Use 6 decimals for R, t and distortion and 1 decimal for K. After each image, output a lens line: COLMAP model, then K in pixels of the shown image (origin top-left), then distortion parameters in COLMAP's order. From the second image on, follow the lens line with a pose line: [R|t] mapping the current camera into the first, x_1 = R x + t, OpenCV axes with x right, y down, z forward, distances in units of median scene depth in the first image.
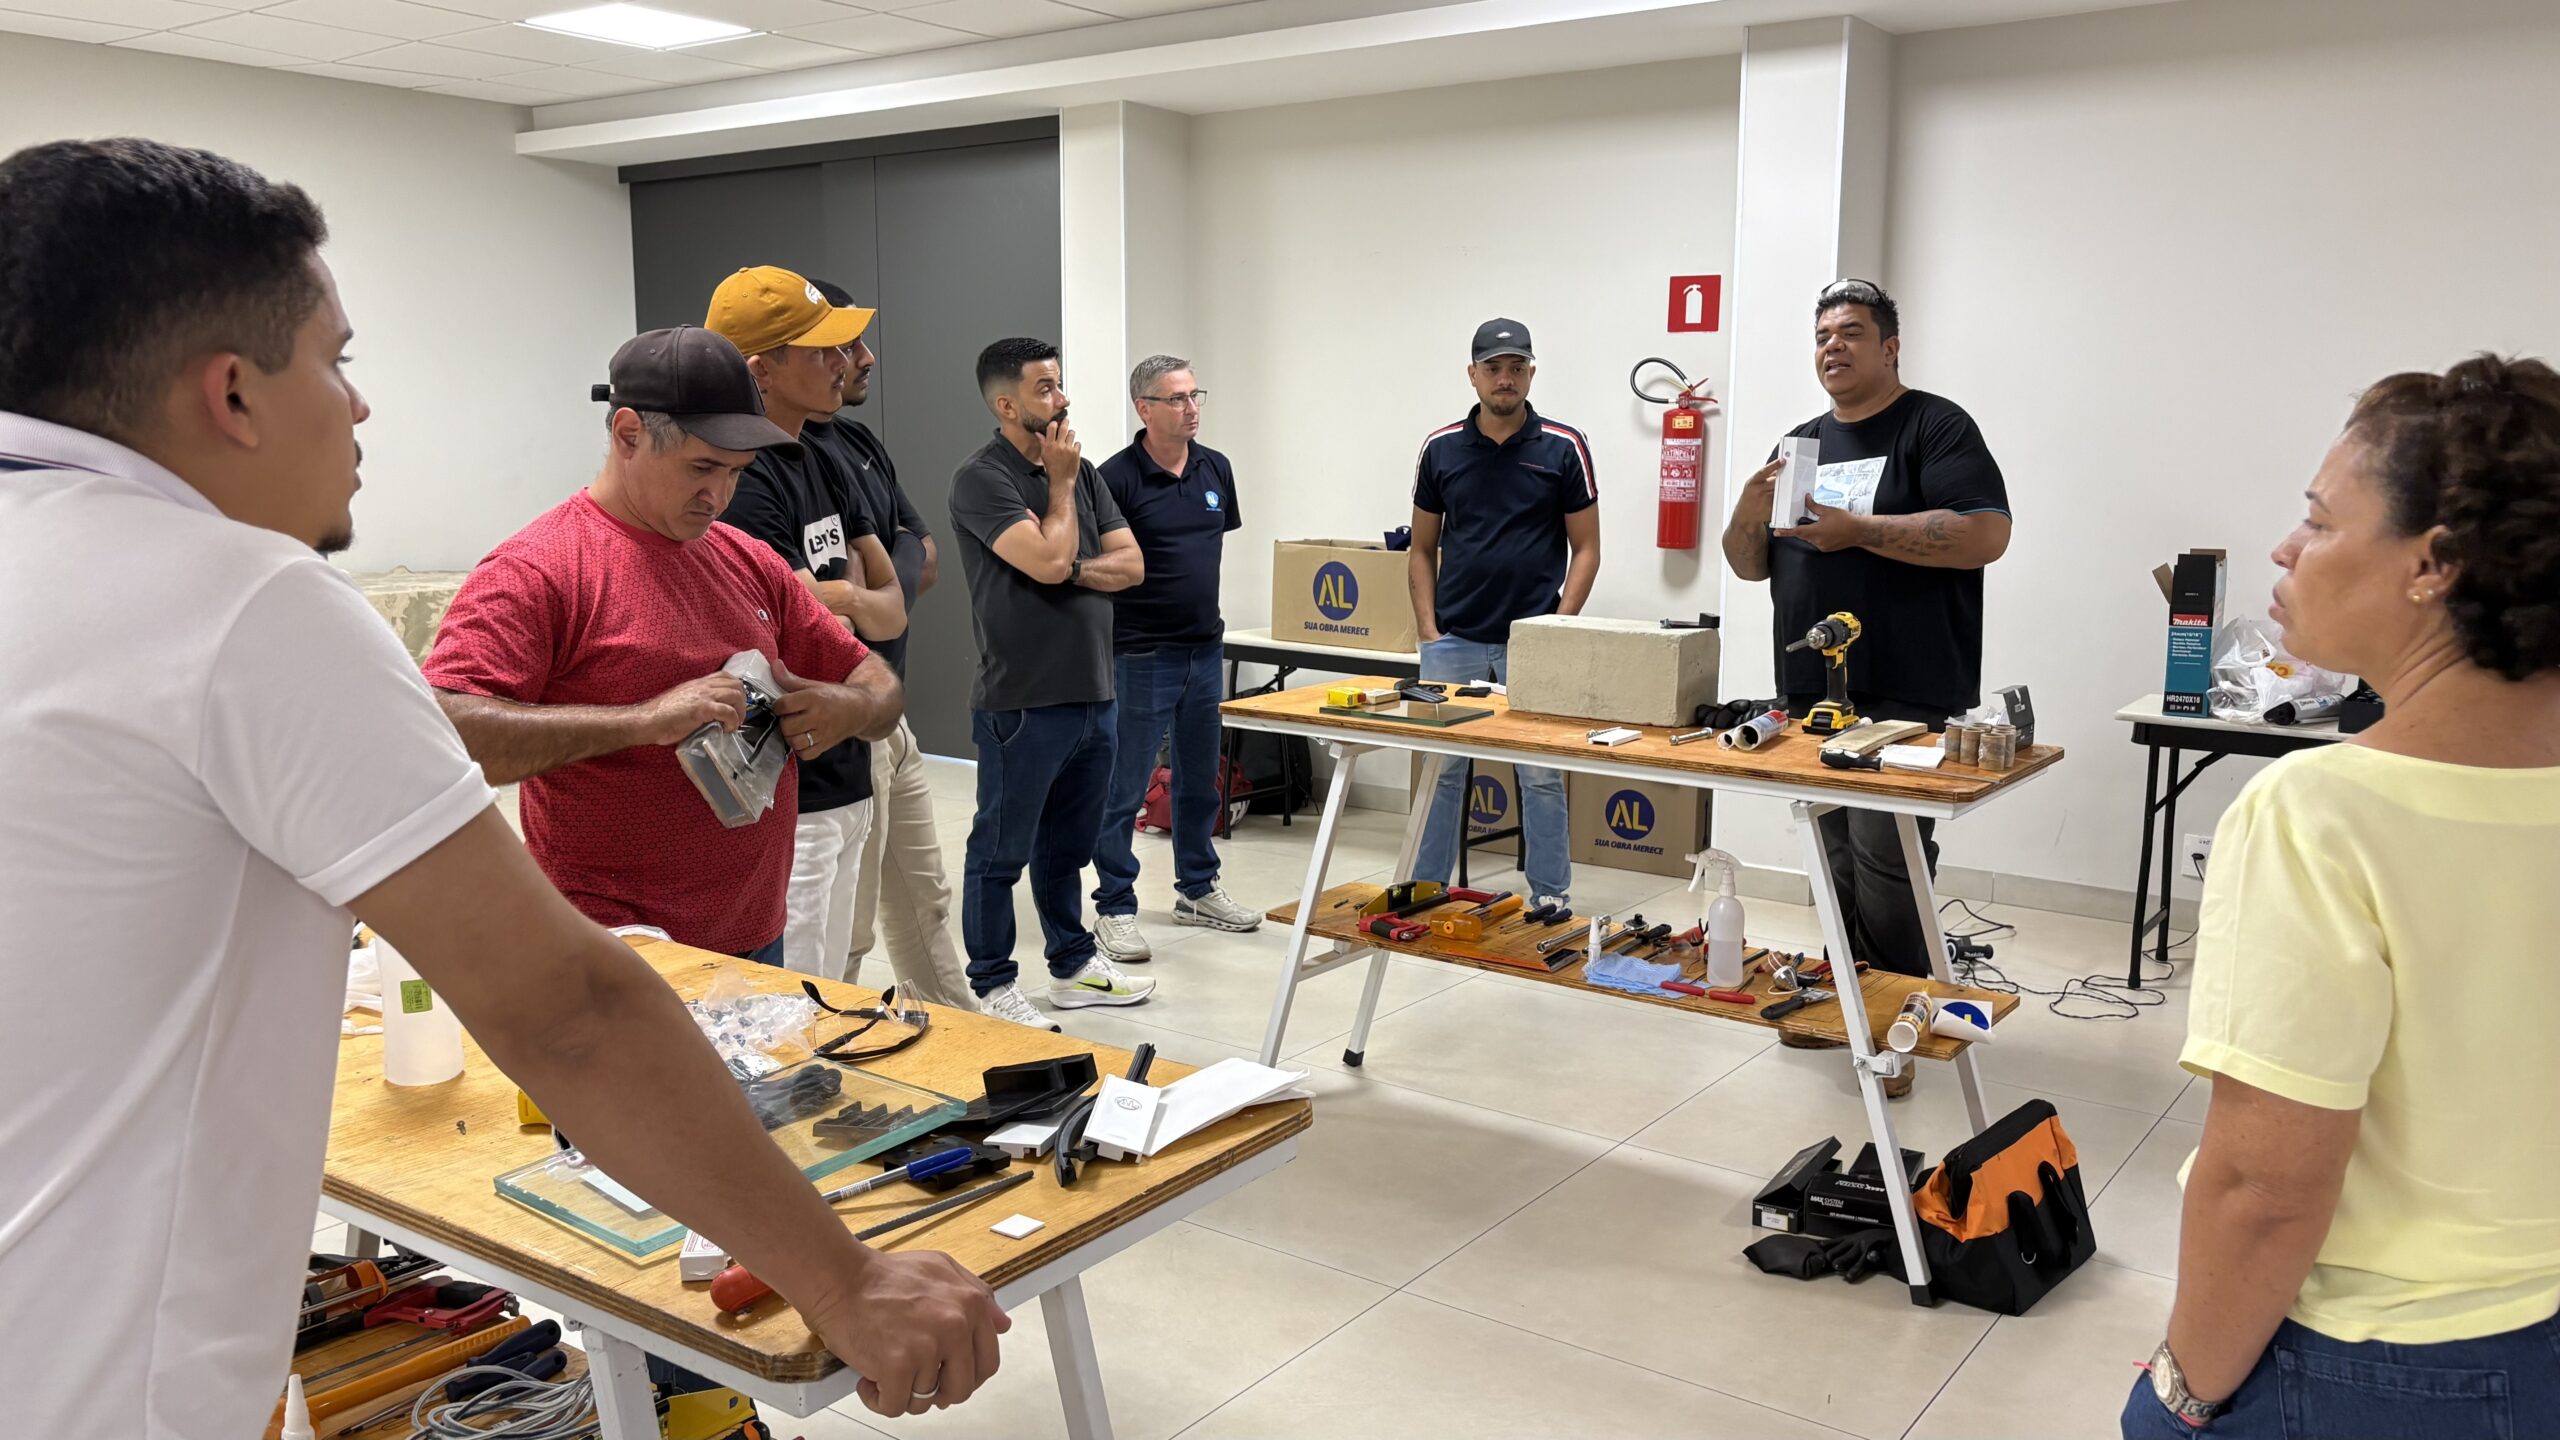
lens RADIAL K [[1952.5, 0, 1273.5], [0, 1952.5, 716.5], [0, 0, 1]] dist [0.068377, -0.066251]
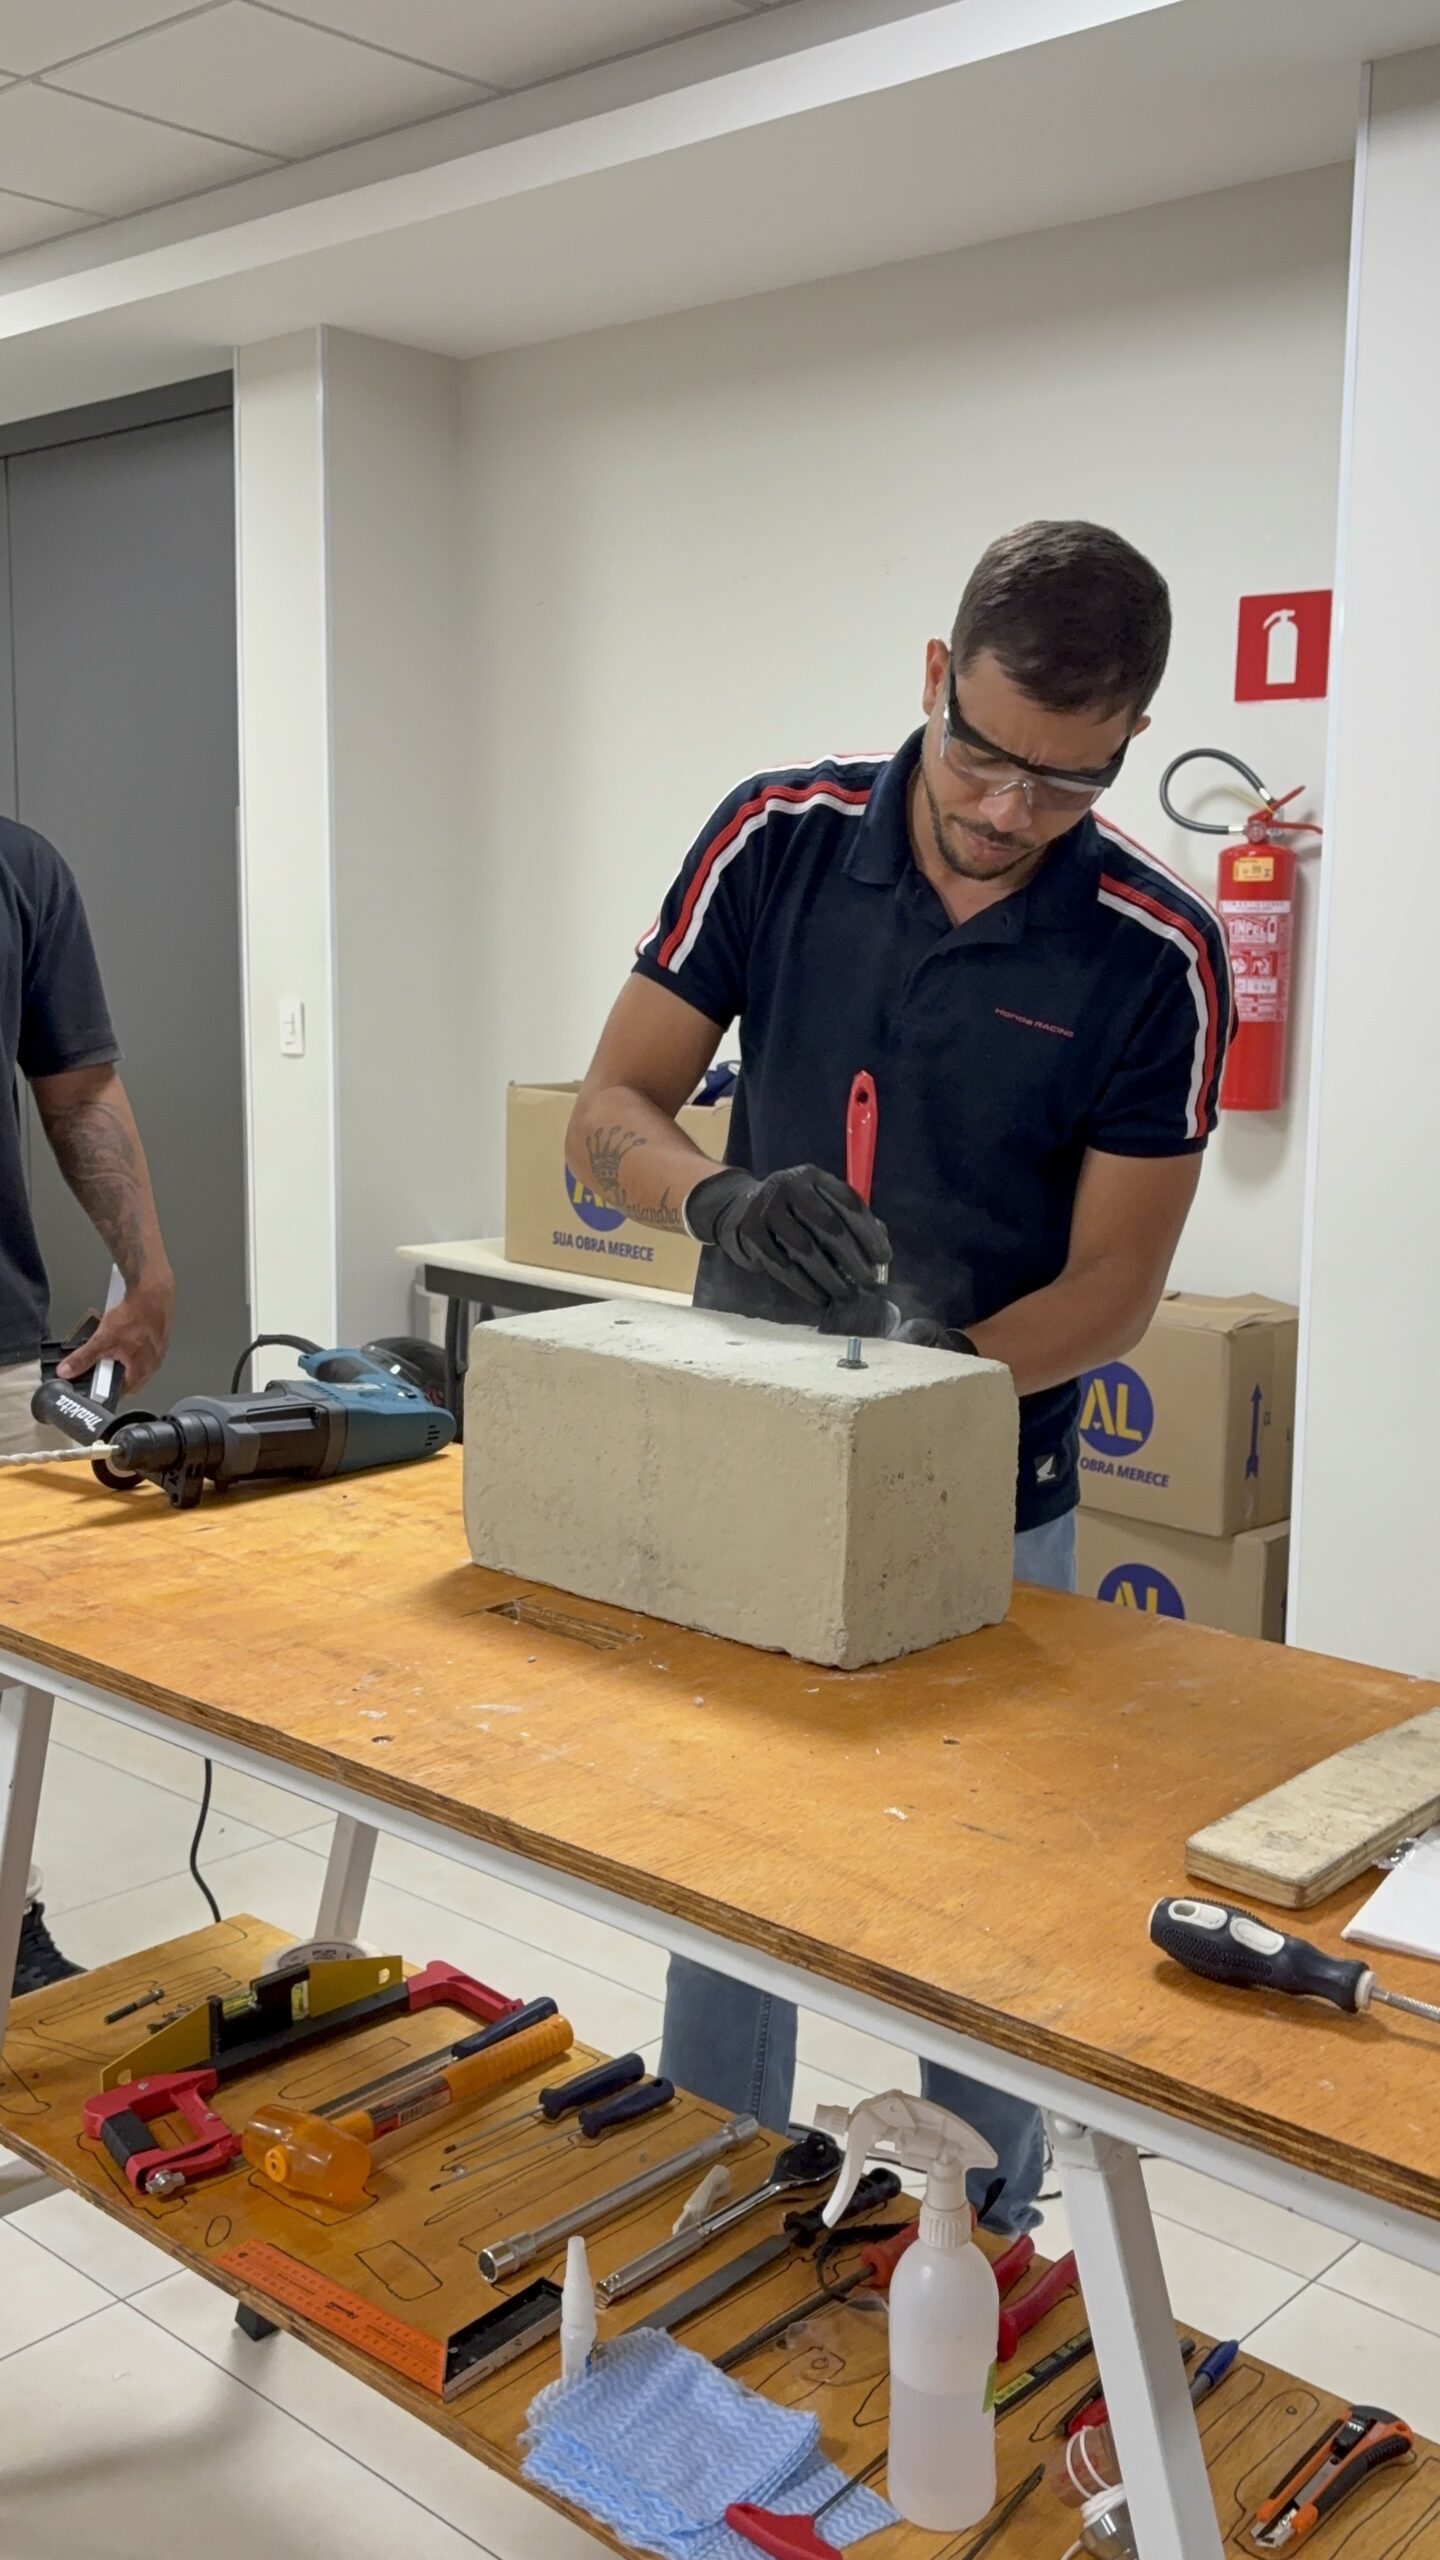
lens RADIAL K [[2396.2, 0, 703.4], [0, 2396.2, 1281.2], [0, 0, 1]] dist [0.034424, 0.000000]
pose [[0.994870, 0.020197, -0.099127, 0.127145], [-0.020577, 0.999784, -0.002818, -0.034193], [0.099048, 0.004843, 0.995071, 0.340692]]
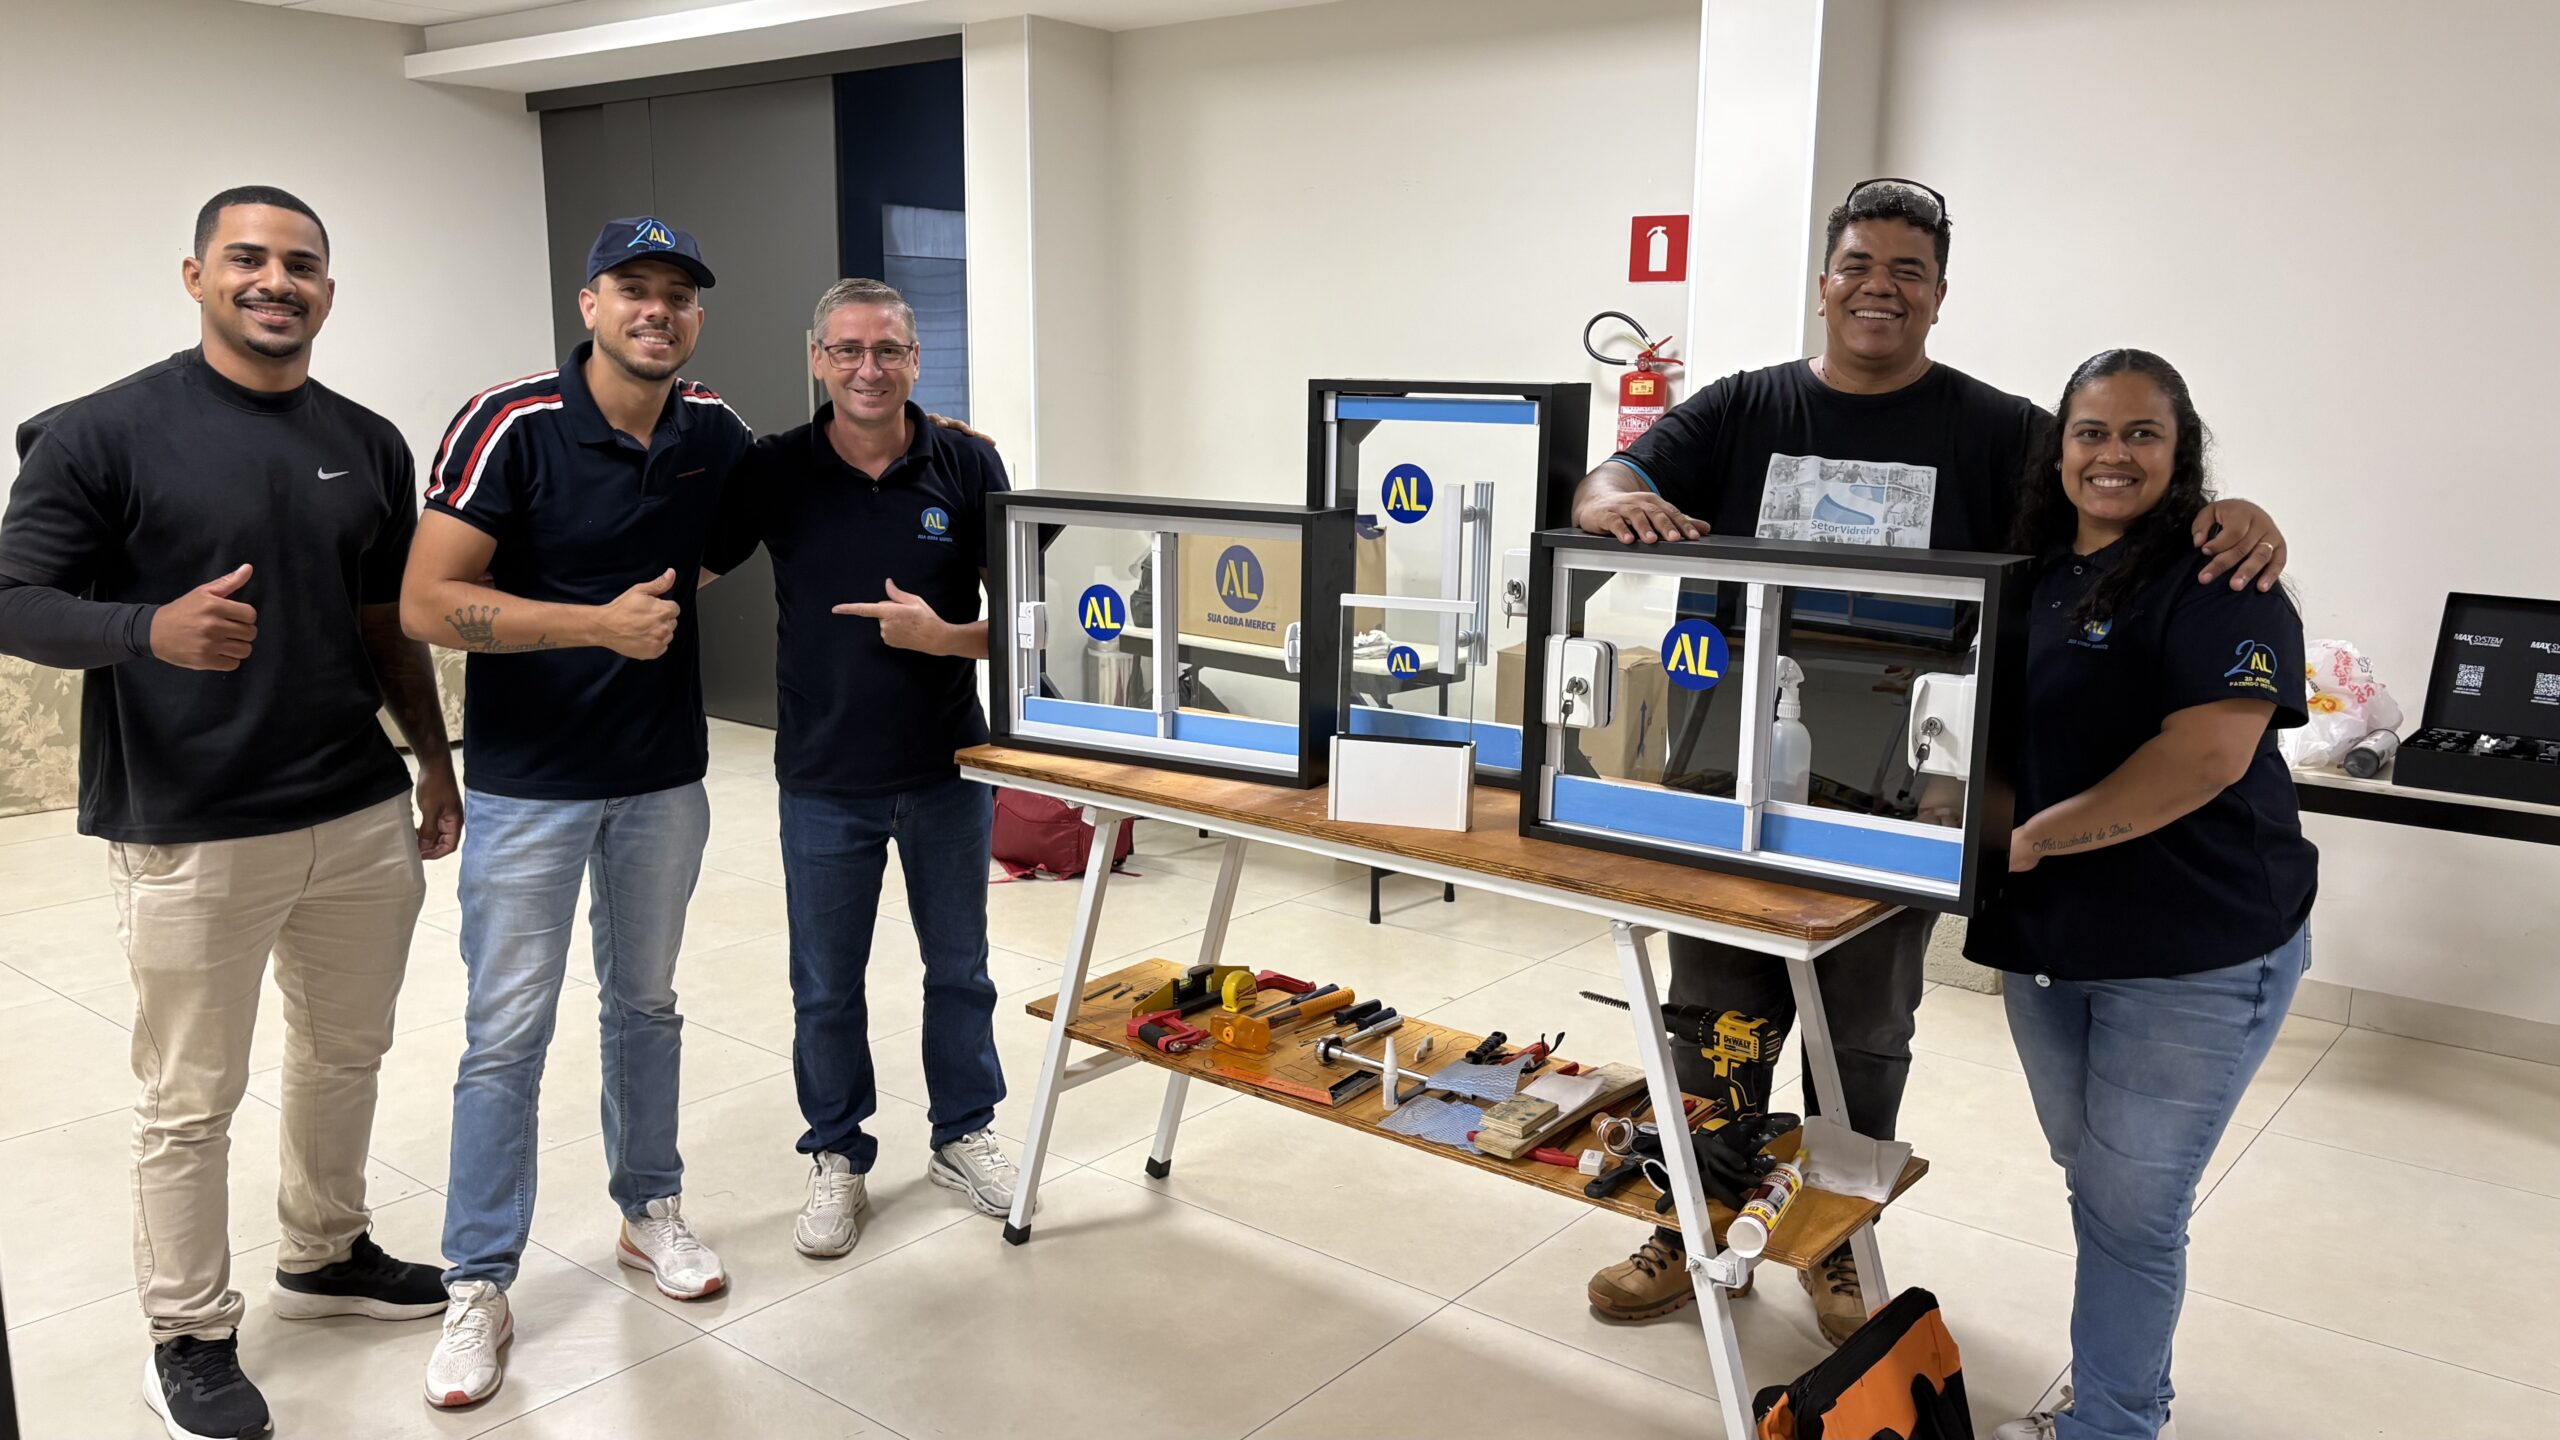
lens RADIAL K [[1952.5, 0, 1271.6], [0, 1952.5, 731.1], [0, 0, 1]] dist [0.068377, -0.066251]
pose [[0.998967, 0.012374, -0.043719, 0.085167], [-0.010777, 0.999272, 0.036584, -0.028490], [0.044139, -0.036075, 0.998374, 0.124539]]
